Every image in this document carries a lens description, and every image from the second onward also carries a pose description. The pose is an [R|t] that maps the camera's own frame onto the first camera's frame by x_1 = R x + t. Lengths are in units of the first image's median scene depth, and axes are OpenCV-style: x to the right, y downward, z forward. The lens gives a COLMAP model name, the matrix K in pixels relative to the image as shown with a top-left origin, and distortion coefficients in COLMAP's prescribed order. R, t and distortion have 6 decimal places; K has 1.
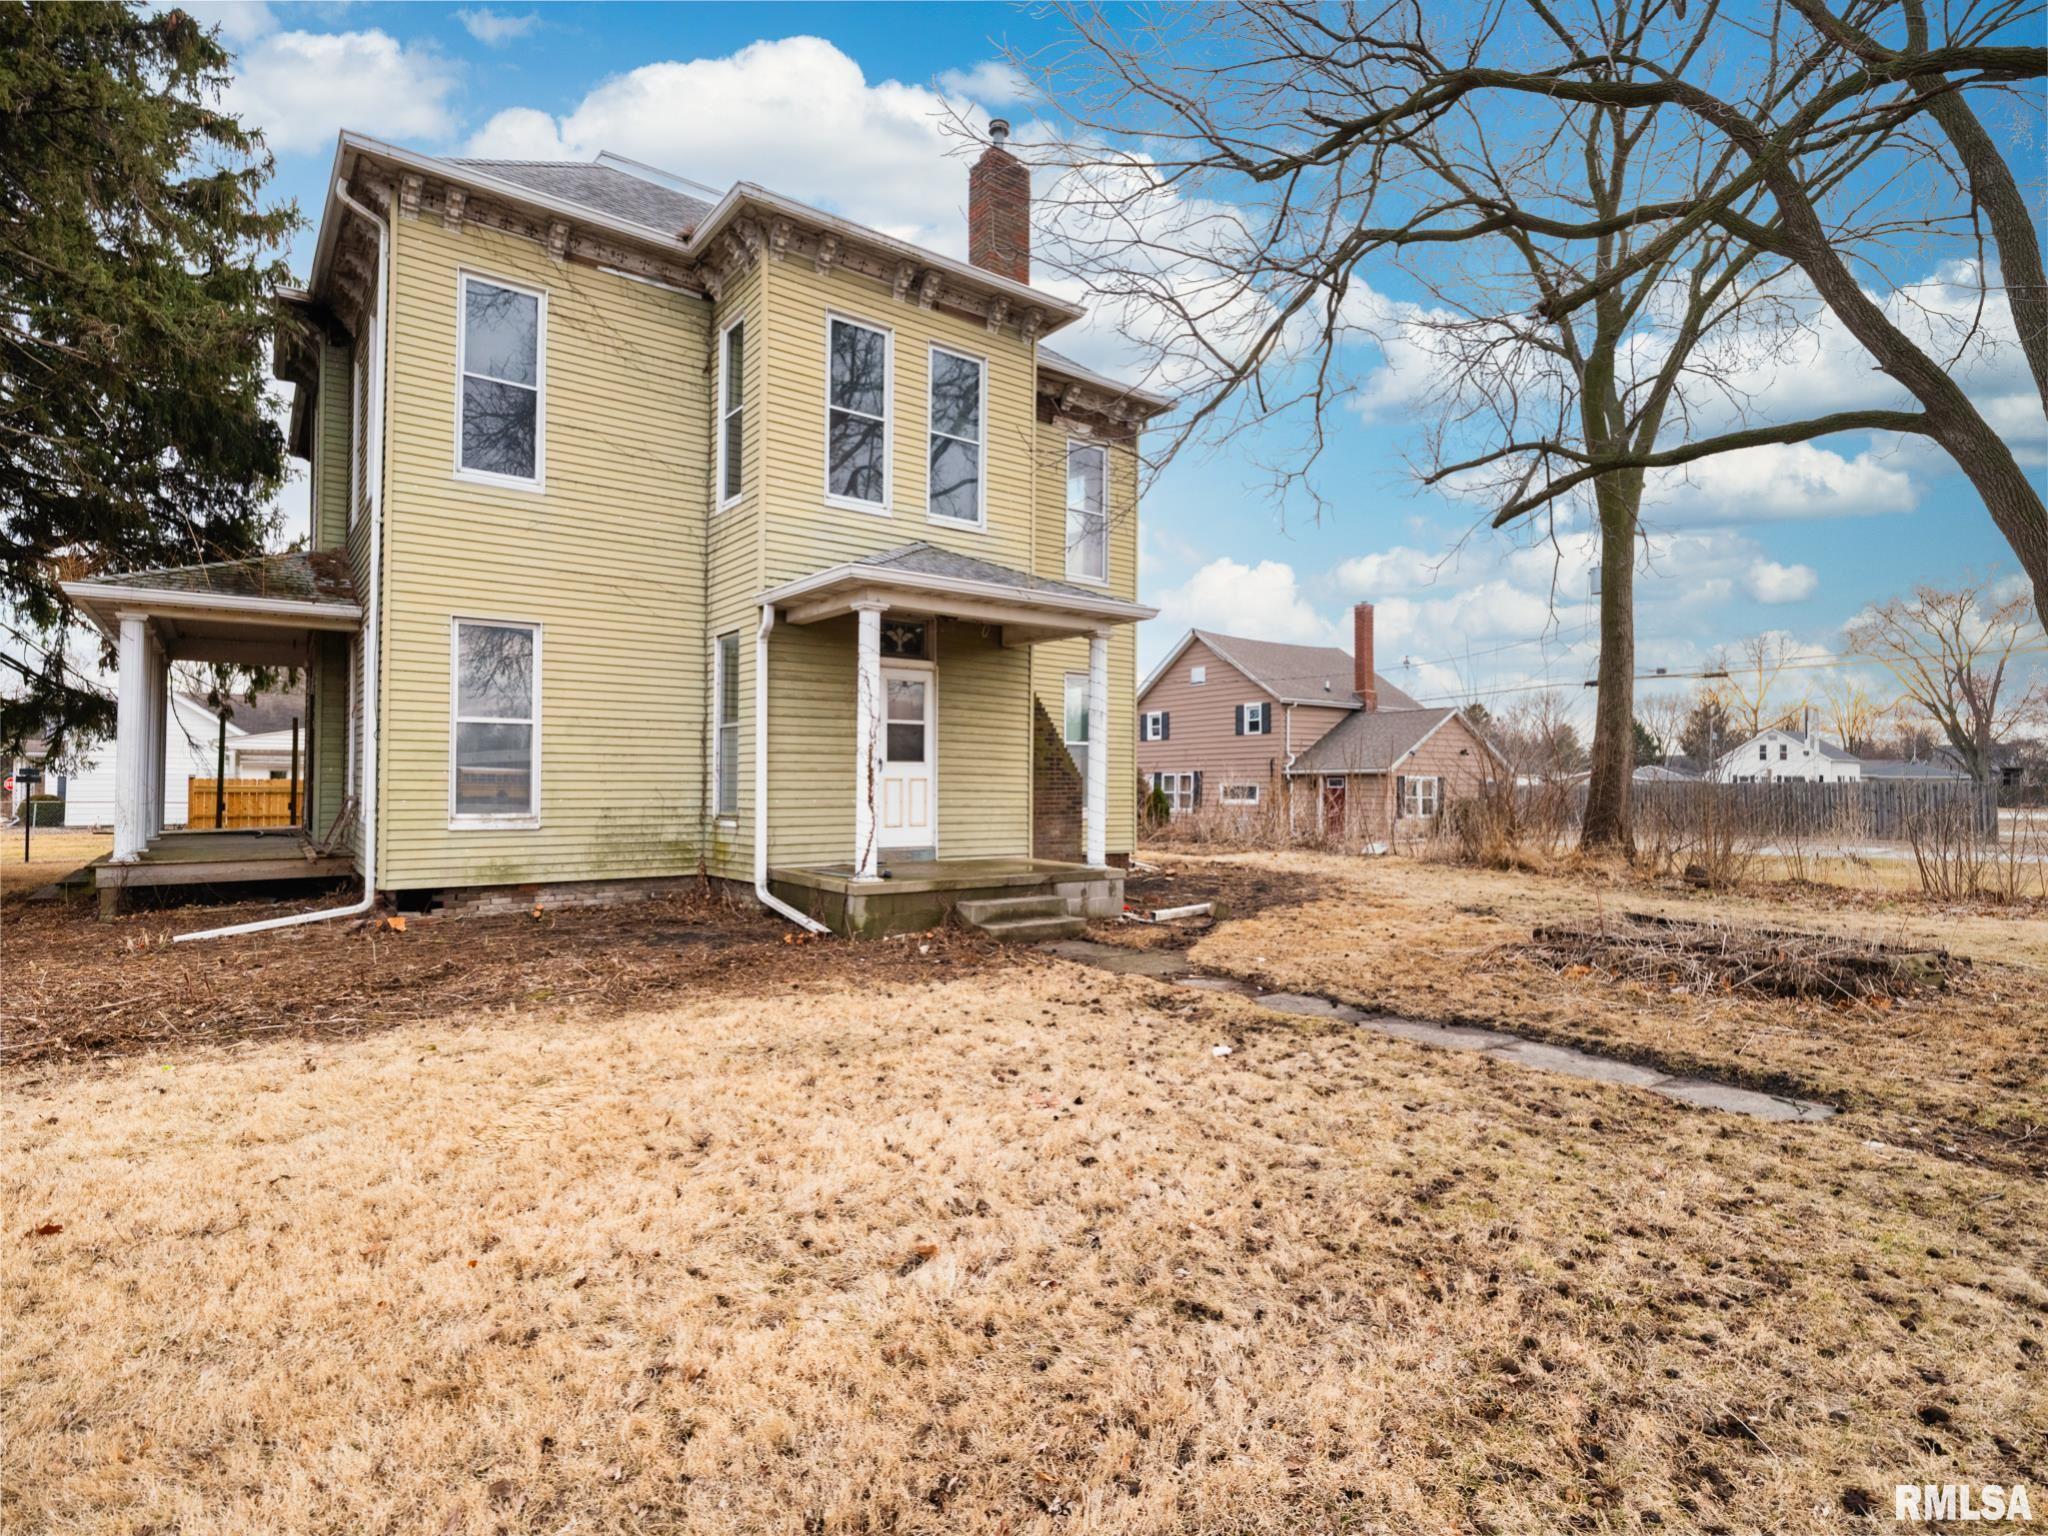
lens RADIAL K [[1074.9, 0, 1024.0], [0, 1074.9, 768.0], [0, 0, 1]] dist [-0.021853, -0.000029]
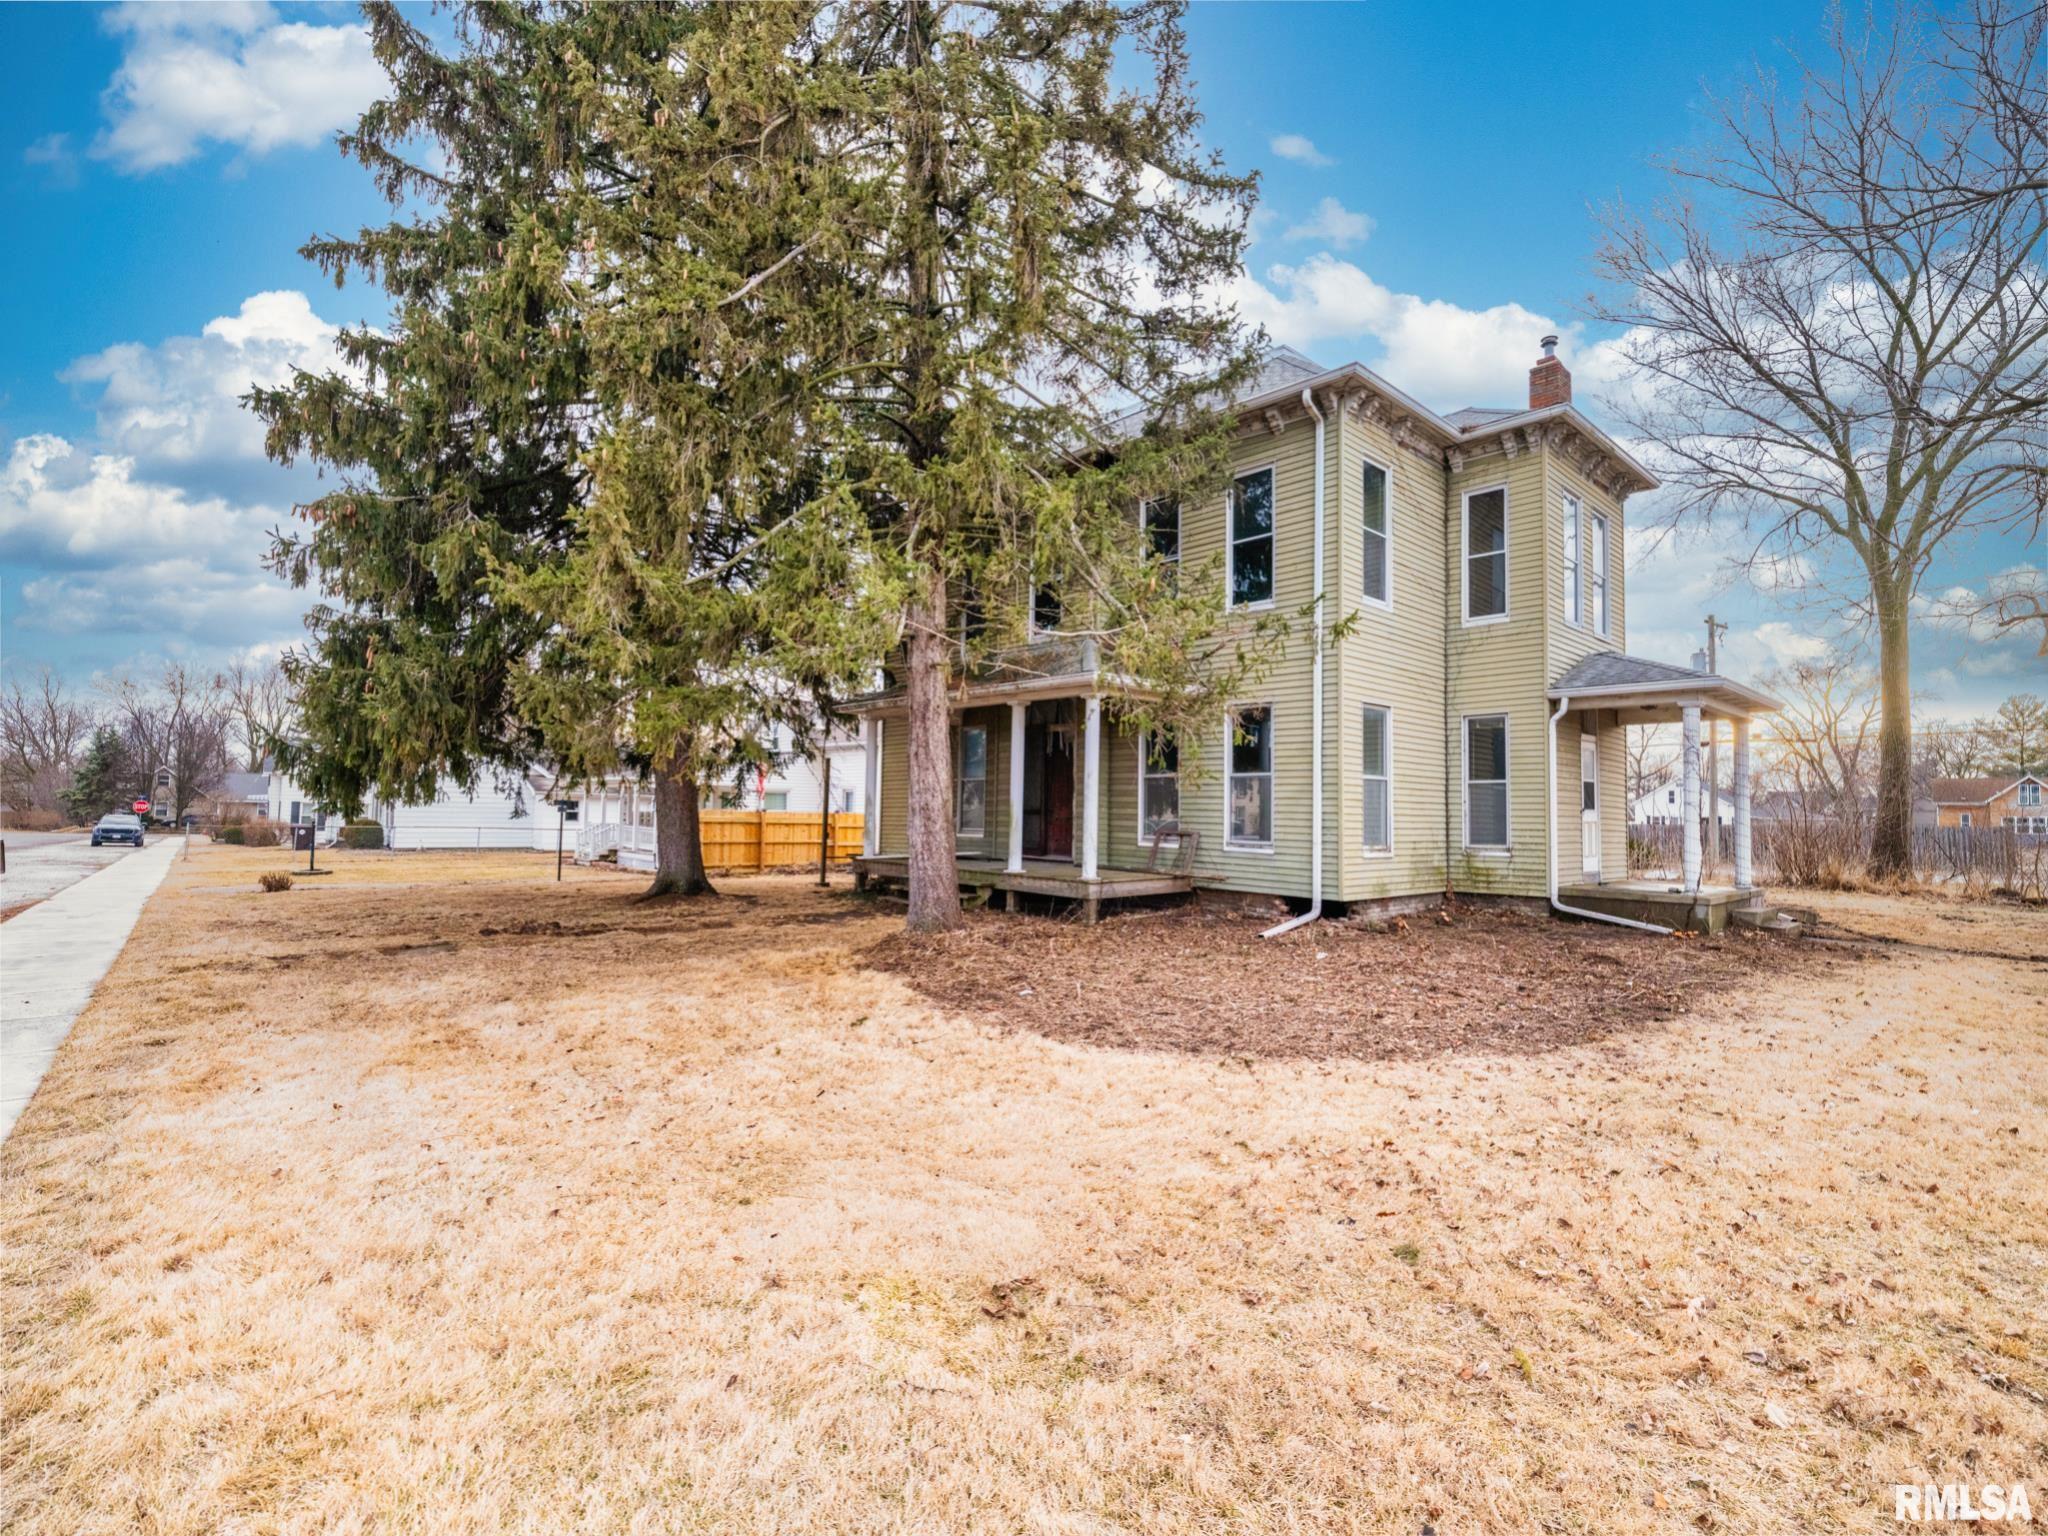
lens RADIAL K [[942.2, 0, 1024.0], [0, 942.2, 768.0], [0, 0, 1]] dist [-0.002126, -0.000209]
pose [[0.996478, 0.014658, 0.082565, -0.979152], [-0.011814, 0.999323, -0.034828, -0.008791], [-0.083020, 0.033730, 0.995977, -0.155090]]
